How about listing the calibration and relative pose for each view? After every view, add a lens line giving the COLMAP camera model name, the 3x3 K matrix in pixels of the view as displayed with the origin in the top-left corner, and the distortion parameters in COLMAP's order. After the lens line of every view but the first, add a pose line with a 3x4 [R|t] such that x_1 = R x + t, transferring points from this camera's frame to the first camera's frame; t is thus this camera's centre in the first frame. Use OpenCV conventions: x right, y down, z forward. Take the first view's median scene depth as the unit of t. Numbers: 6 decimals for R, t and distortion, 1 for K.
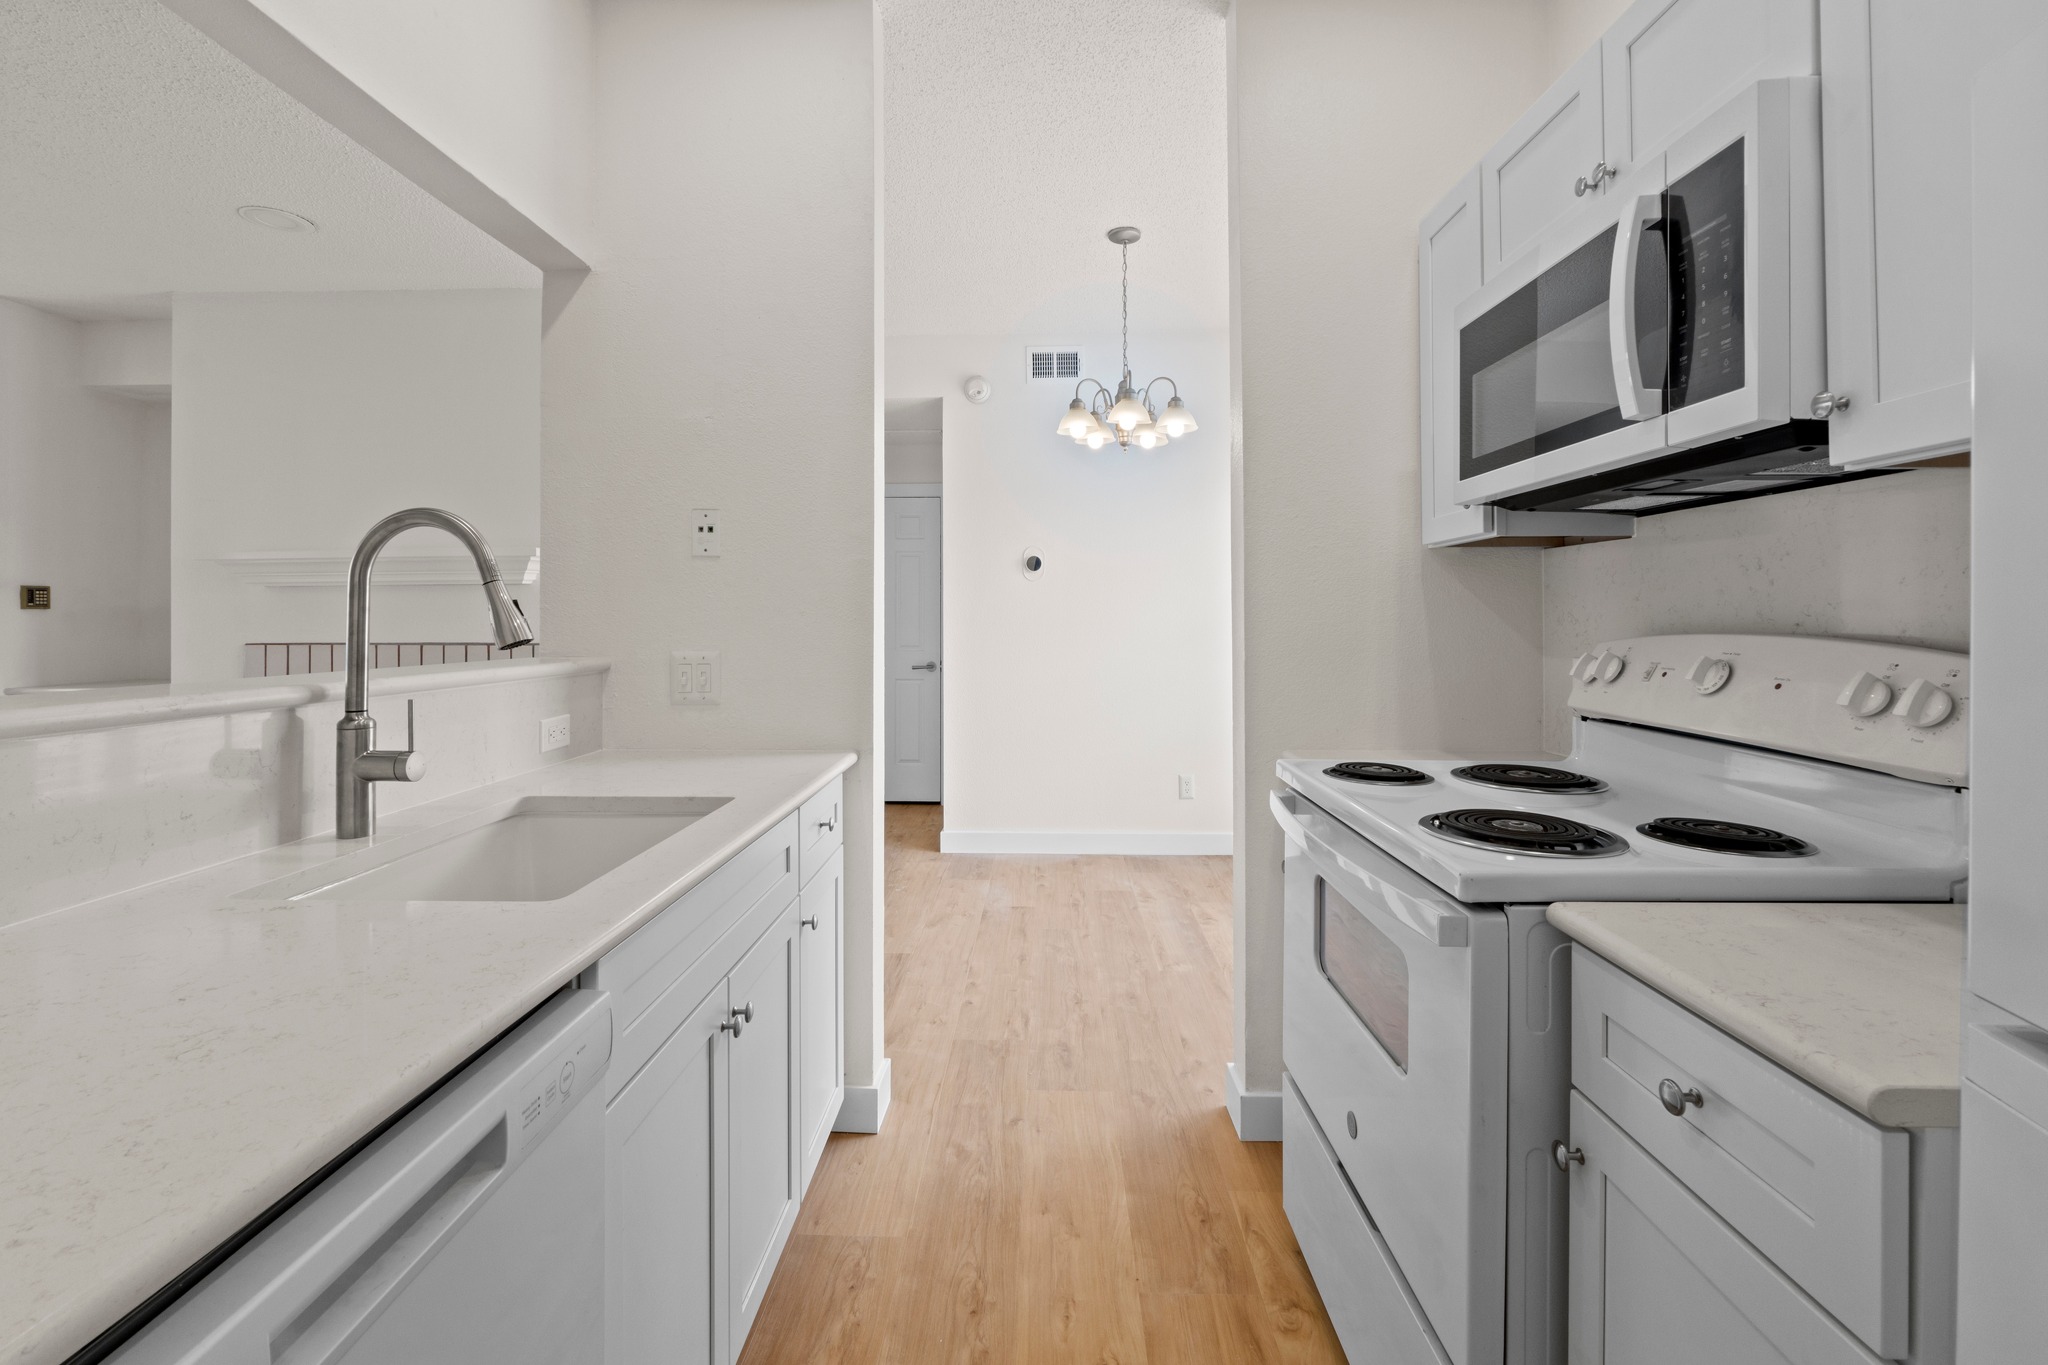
lens RADIAL K [[893.4, 0, 1018.9], [0, 893.4, 602.9], [0, 0, 1]] dist [-0.001178, -0.000144]
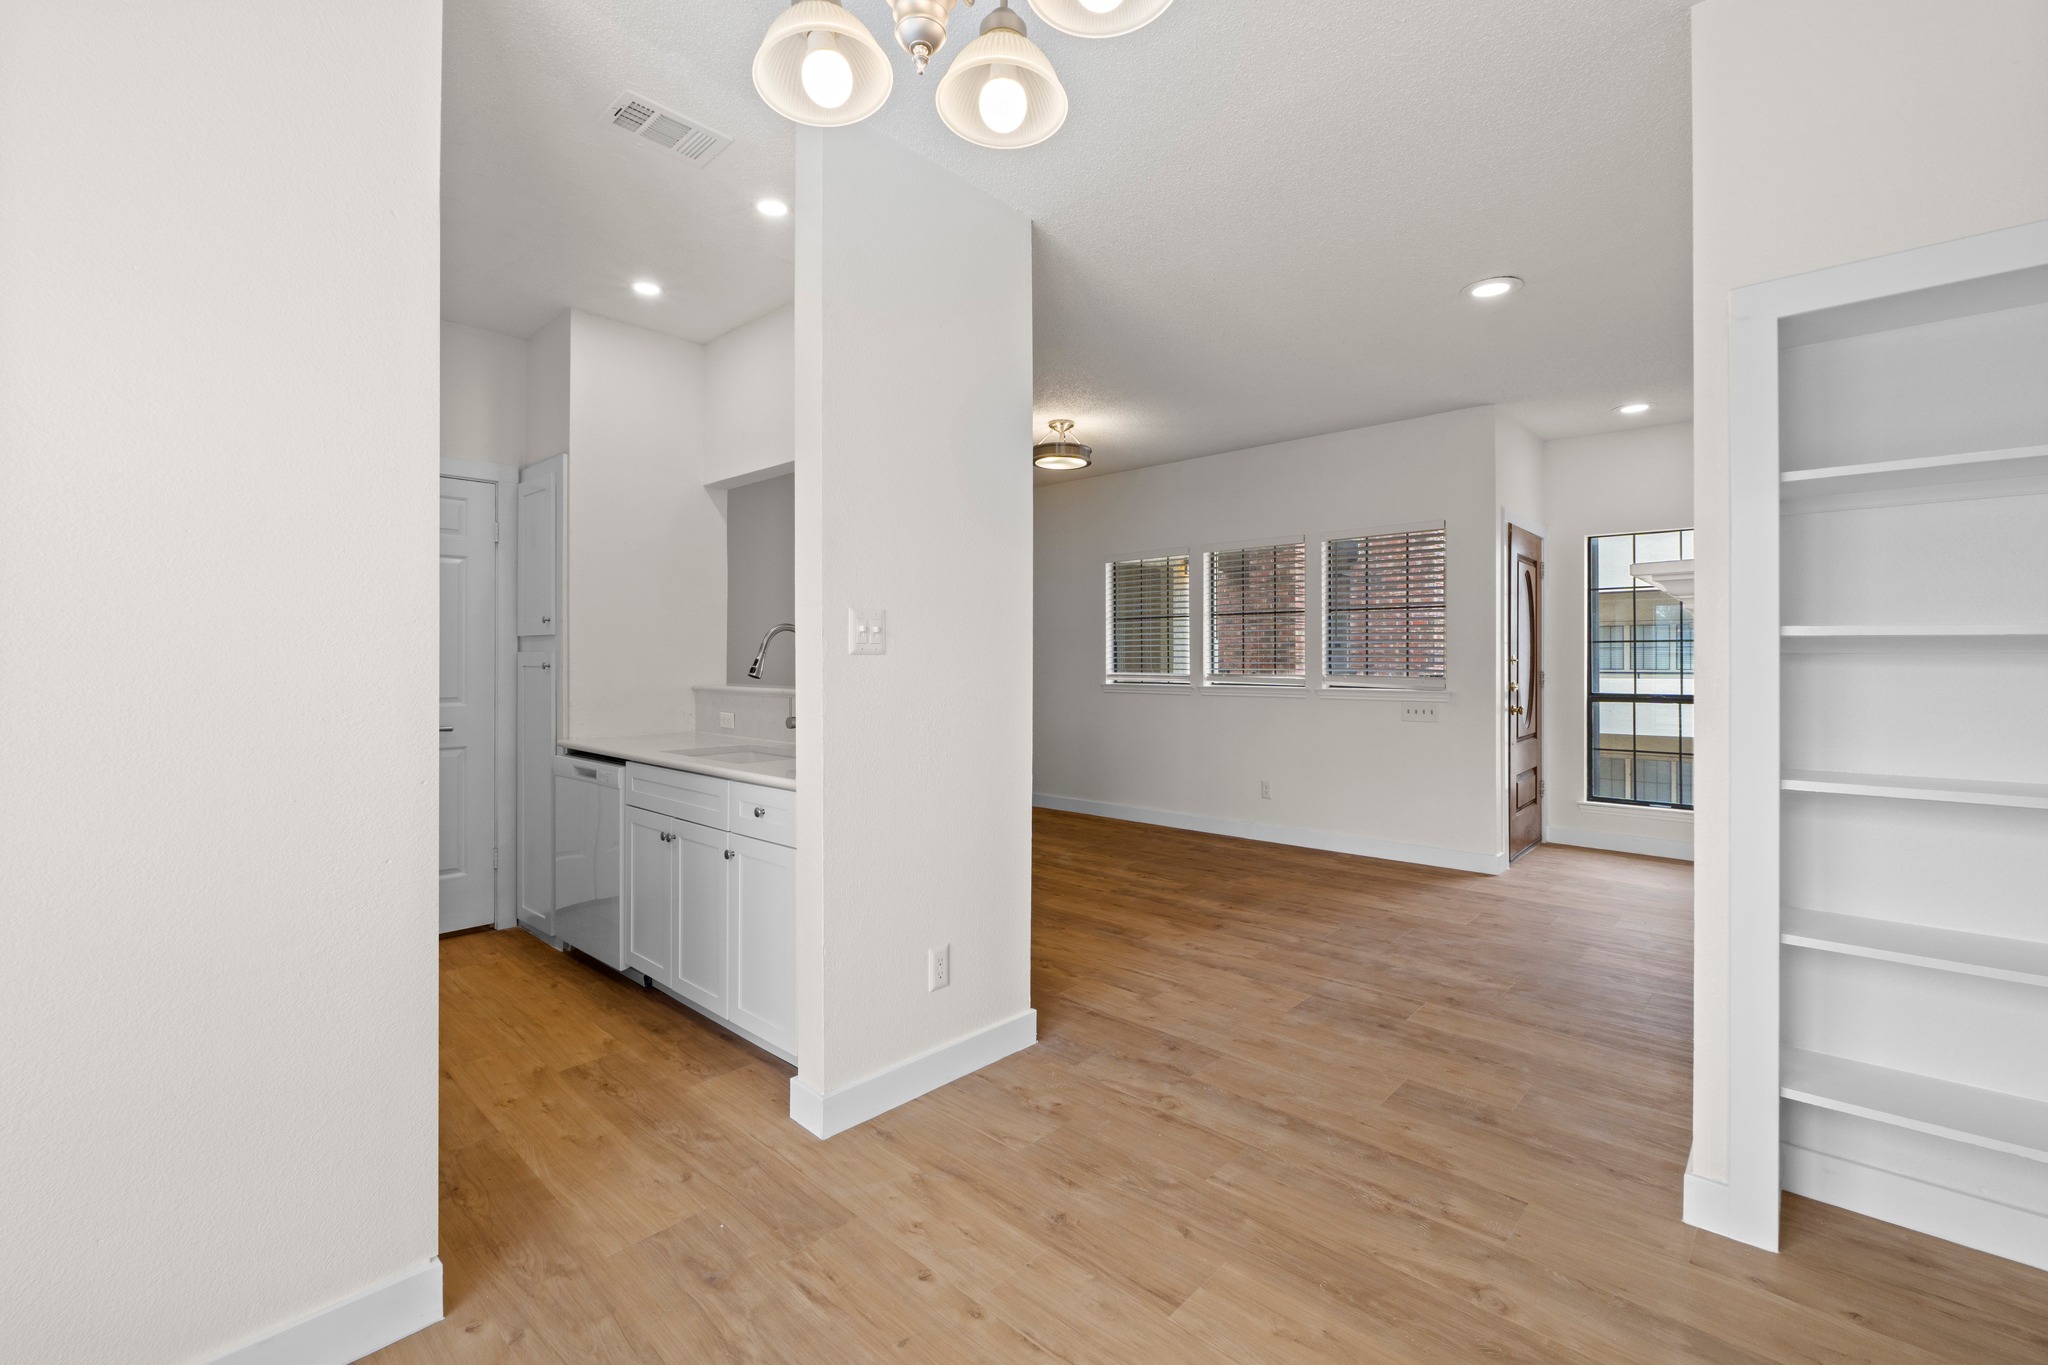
lens RADIAL K [[871.6, 0, 1021.1], [0, 871.6, 652.5], [0, 0, 1]] dist [-0.005203, -0.000129]
pose [[-0.657488, -0.007967, -0.753423, 0.435850], [0.013751, 0.999651, -0.022570, 0.023391], [0.753340, -0.025199, -0.657149, 1.740478]]
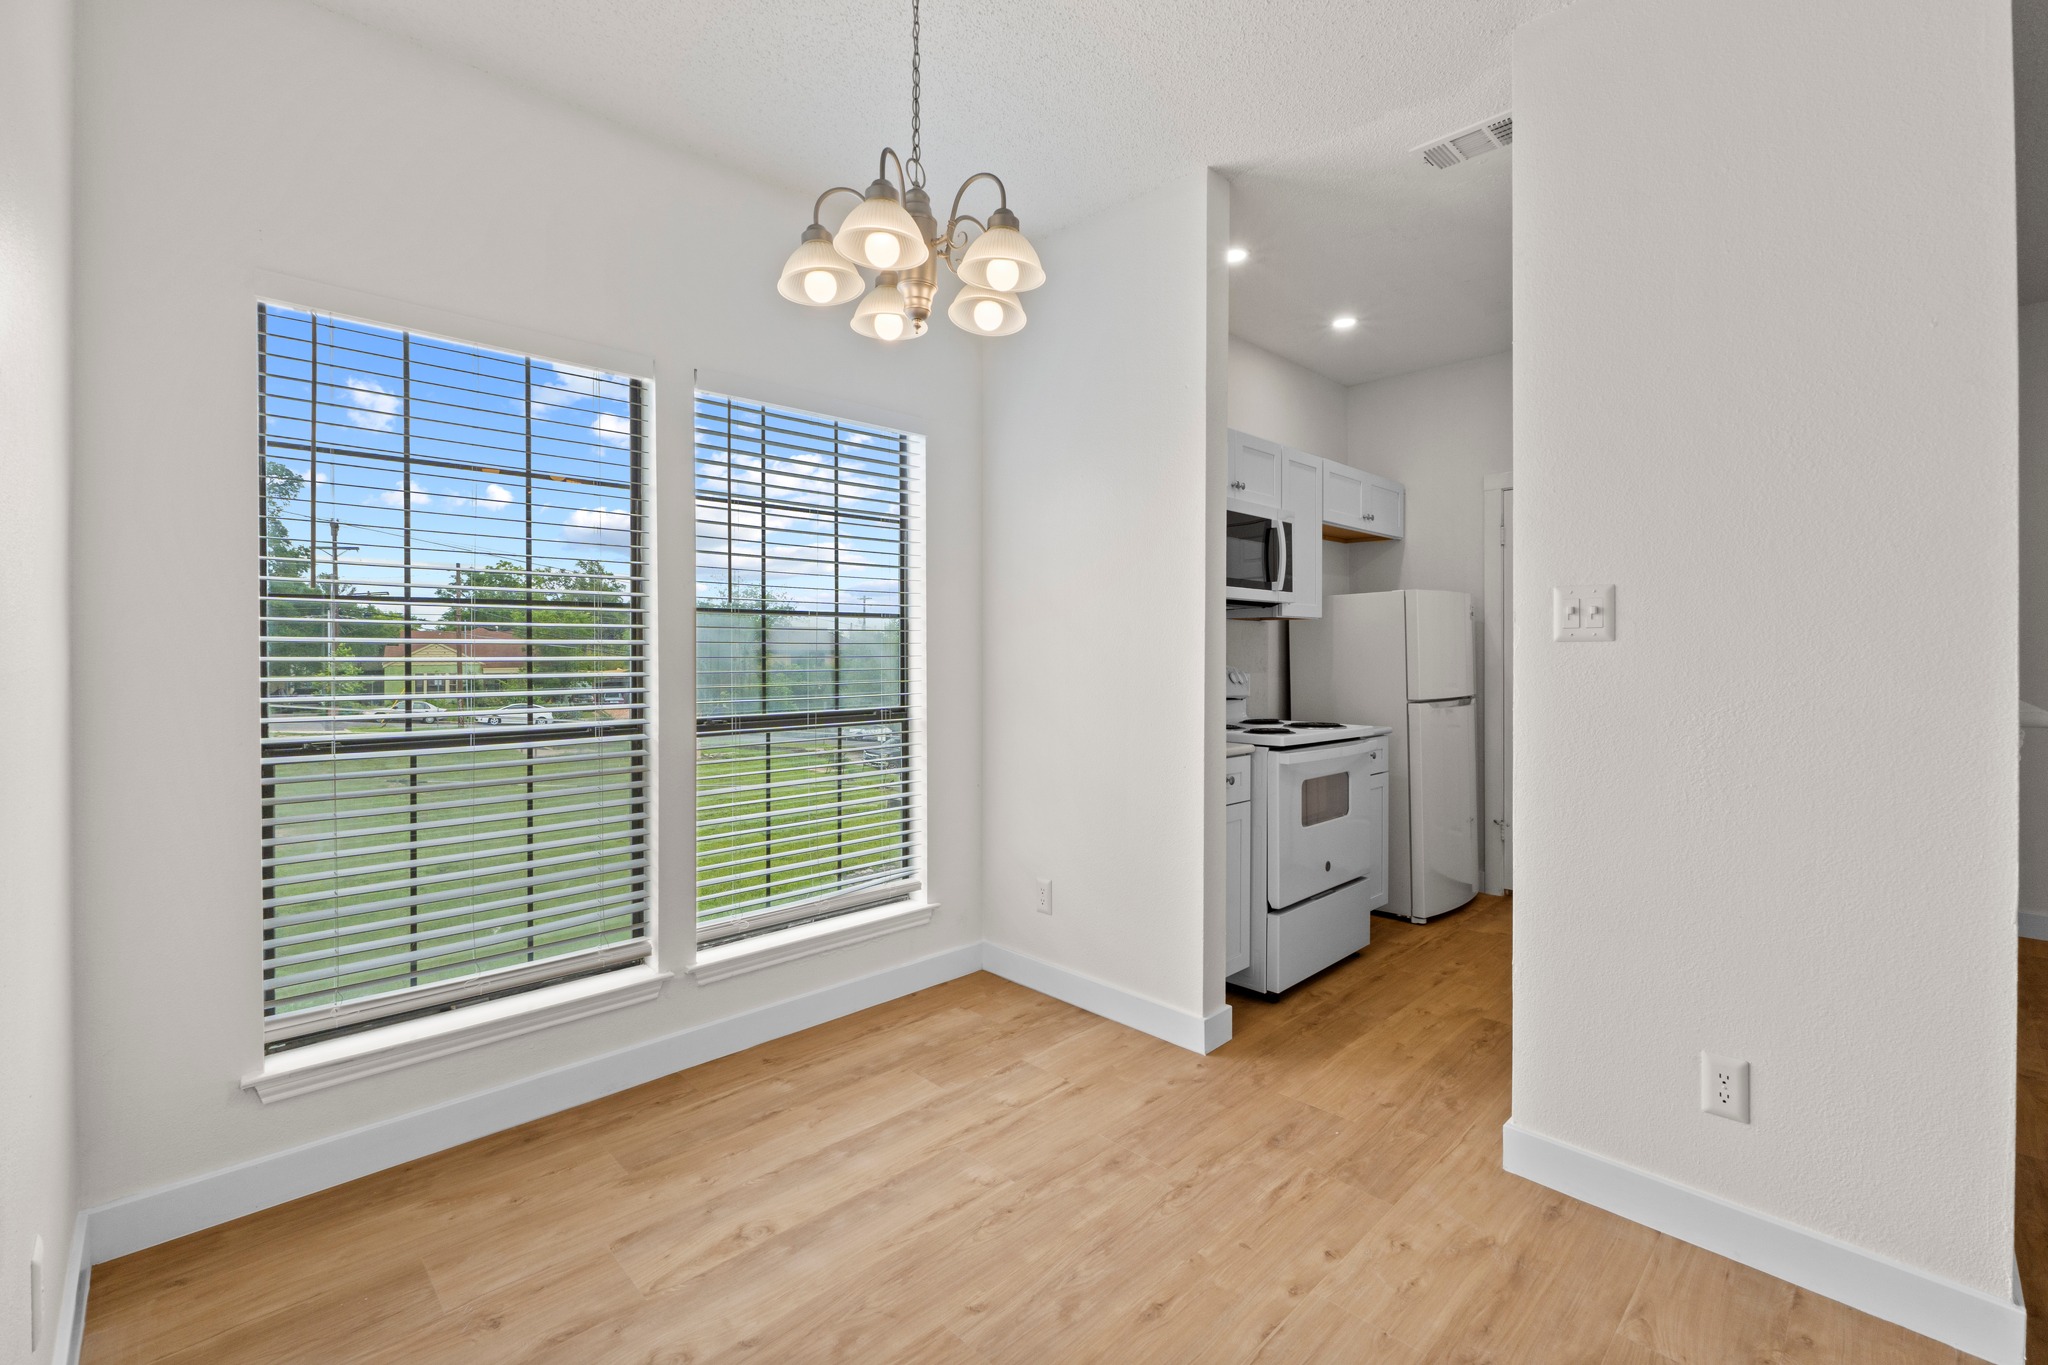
lens RADIAL K [[884.5, 0, 1031.9], [0, 884.5, 667.0], [0, 0, 1]] dist [-0.004509, -0.001290]
pose [[-0.726228, -0.012446, 0.687341, -0.393066], [-0.013864, 0.999898, 0.003457, 0.029112], [-0.687314, -0.007019, -0.726326, 1.912729]]
